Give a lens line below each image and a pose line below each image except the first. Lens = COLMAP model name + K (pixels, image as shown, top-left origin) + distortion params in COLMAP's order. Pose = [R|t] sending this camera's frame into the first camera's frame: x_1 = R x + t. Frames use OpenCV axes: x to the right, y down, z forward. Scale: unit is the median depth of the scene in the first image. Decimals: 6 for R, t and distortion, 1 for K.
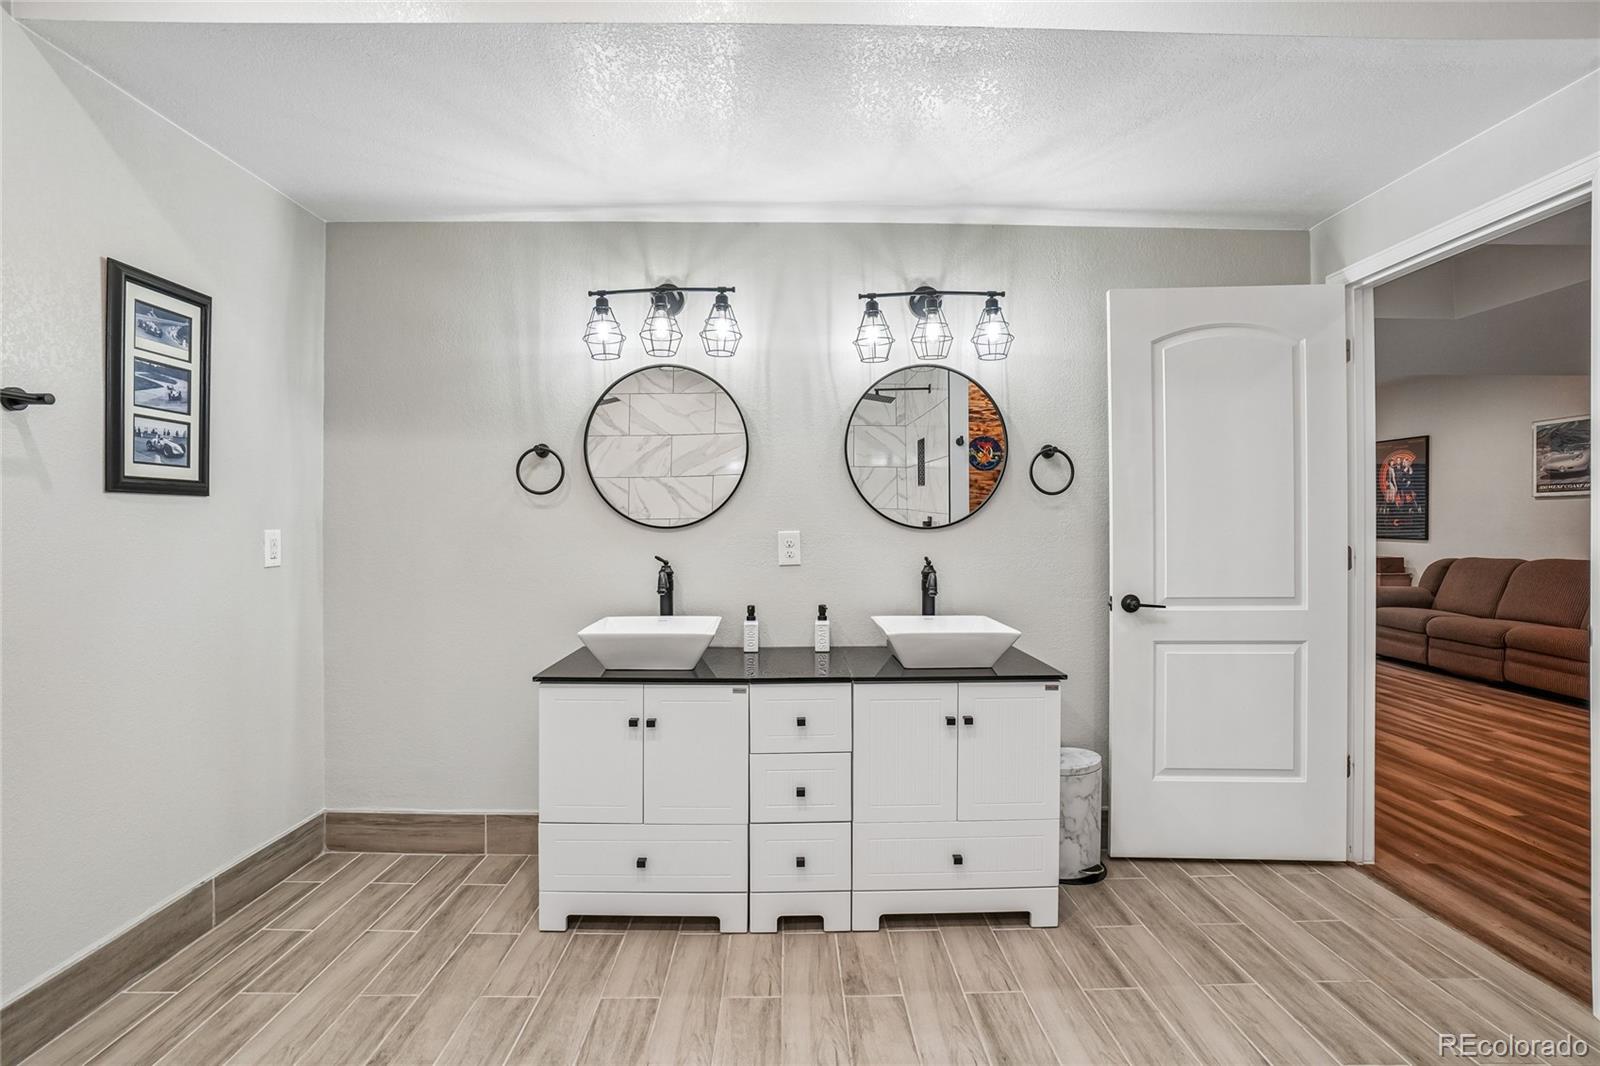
lens RADIAL K [[748.1, 0, 804.2], [0, 748.1, 530.1], [0, 0, 1]] dist [-0.003729, 0.000322]
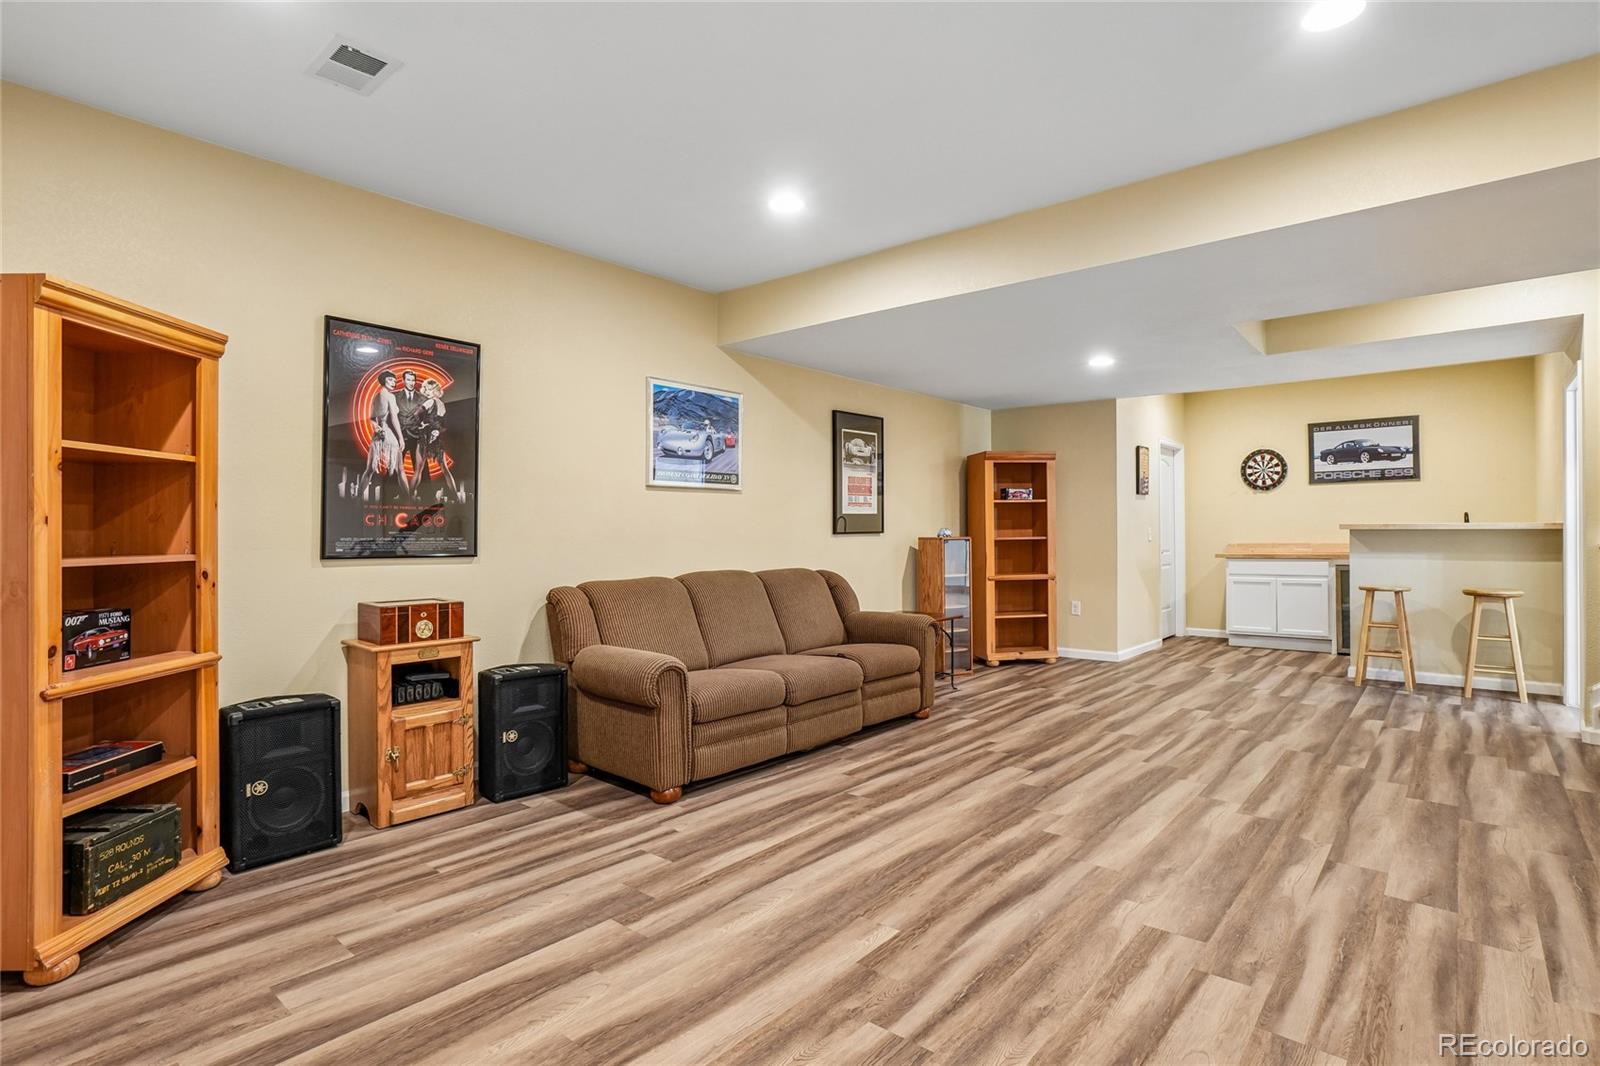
lens RADIAL K [[791.4, 0, 805.3], [0, 791.4, 525.0], [0, 0, 1]] dist [-0.039764, 0.006016]
pose [[-0.745126, 0.016650, 0.666716, 0.388876], [0.015491, 0.999851, -0.007657, -0.000664], [-0.666744, 0.004623, -0.745273, 1.449256]]
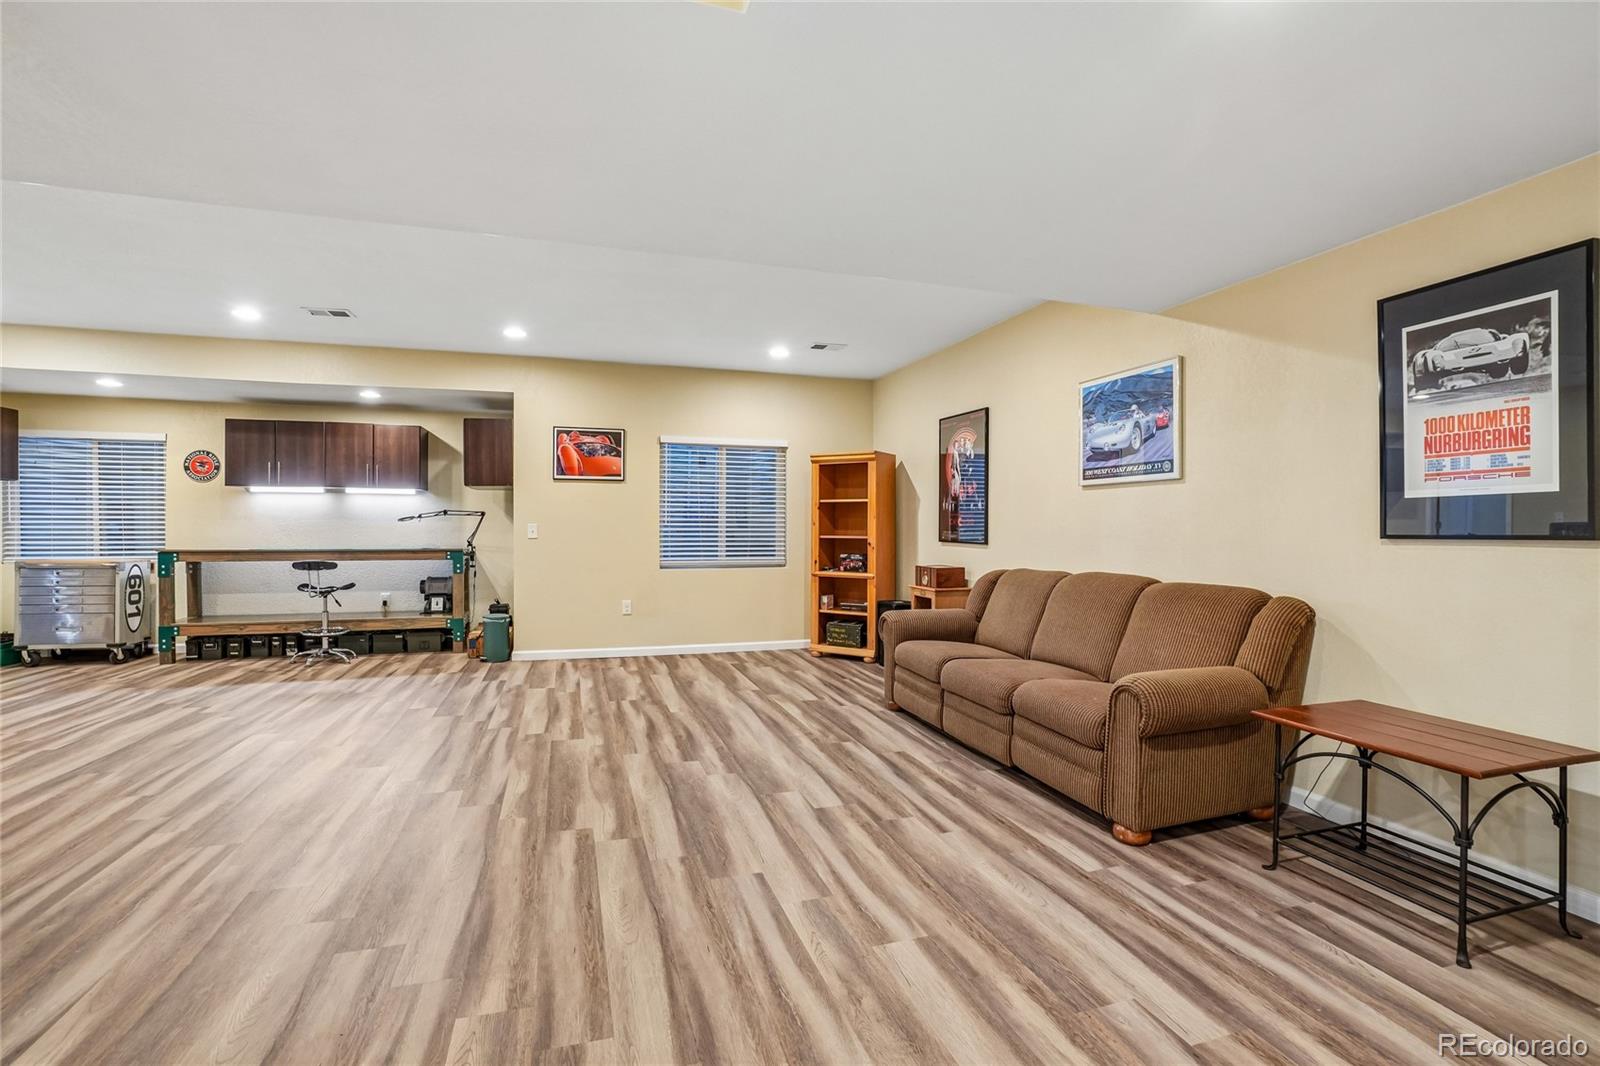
lens RADIAL K [[728.2, 0, 798.7], [0, 728.2, 529.9], [0, 0, 1]] dist [-0.036581, -0.000041]
pose [[0.960285, 0.005274, 0.278973, 0.519790], [-0.004536, 0.999984, -0.003293, 0.001673], [-0.278986, 0.001897, 0.960293, 0.400287]]
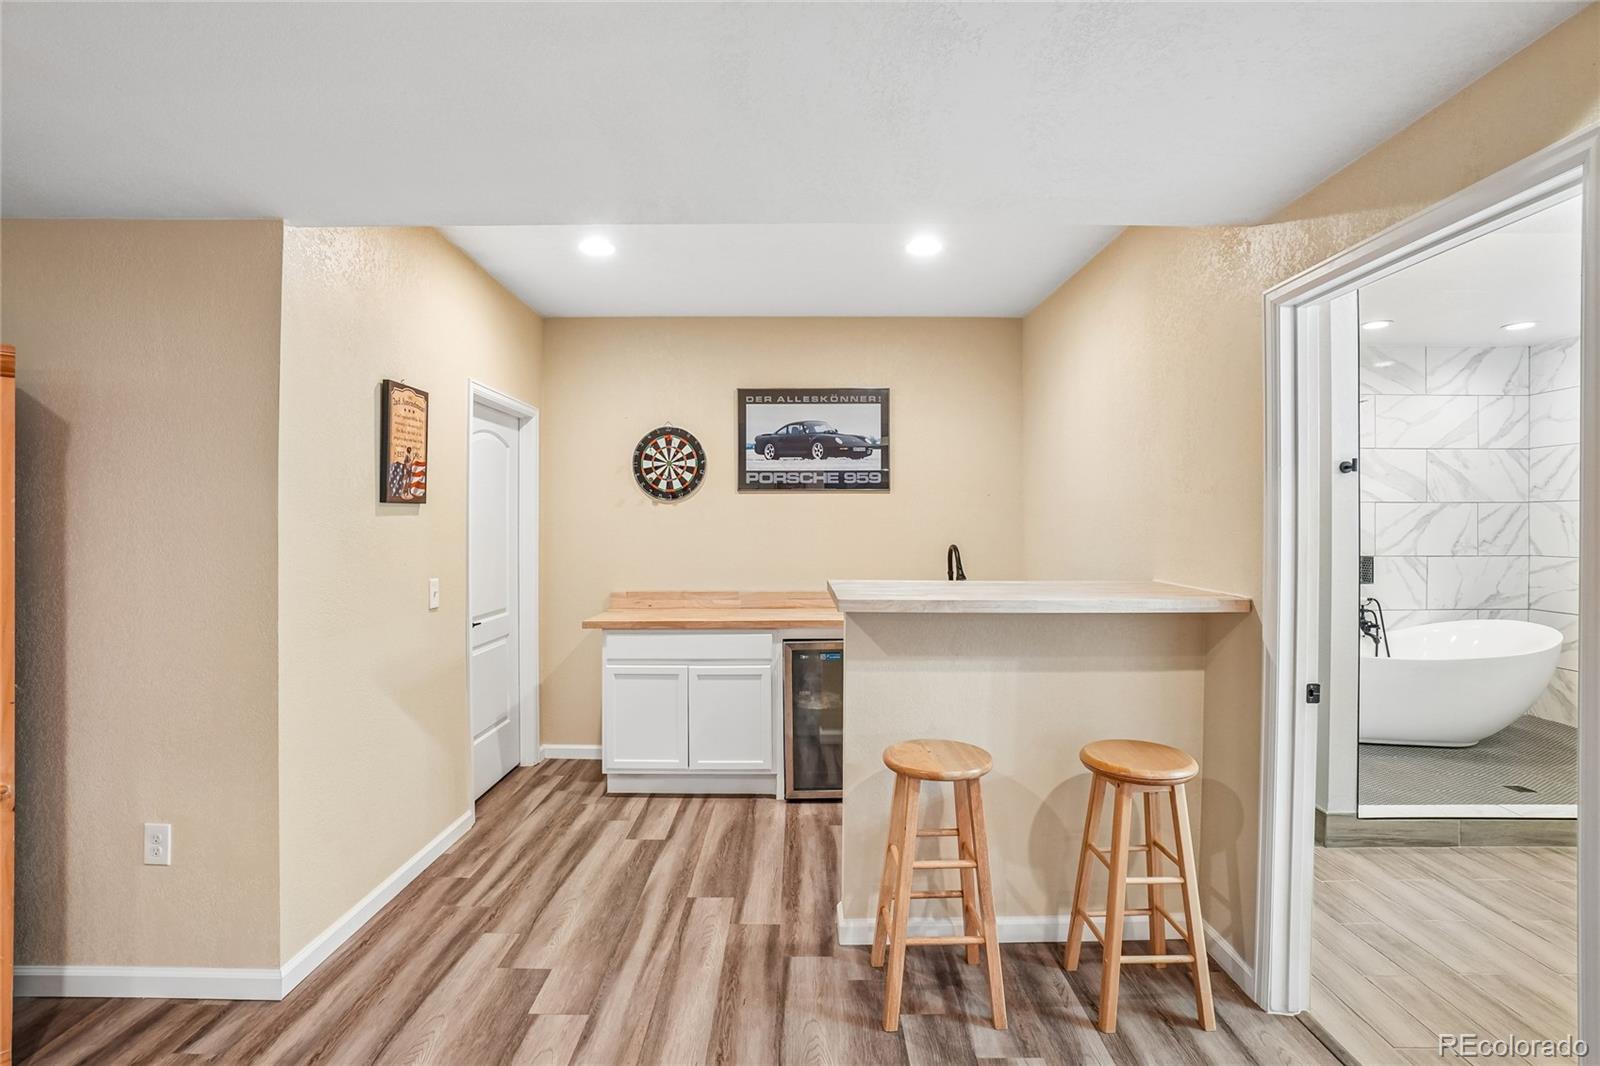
lens RADIAL K [[728.2, 0, 804.1], [0, 728.2, 523.3], [0, 0, 1]] dist [-0.036581, -0.000041]
pose [[-0.999754, 0.005323, 0.021549, 0.391457], [0.005478, 0.999960, 0.007123, -0.001281], [-0.021510, 0.007240, -0.999742, 1.436033]]
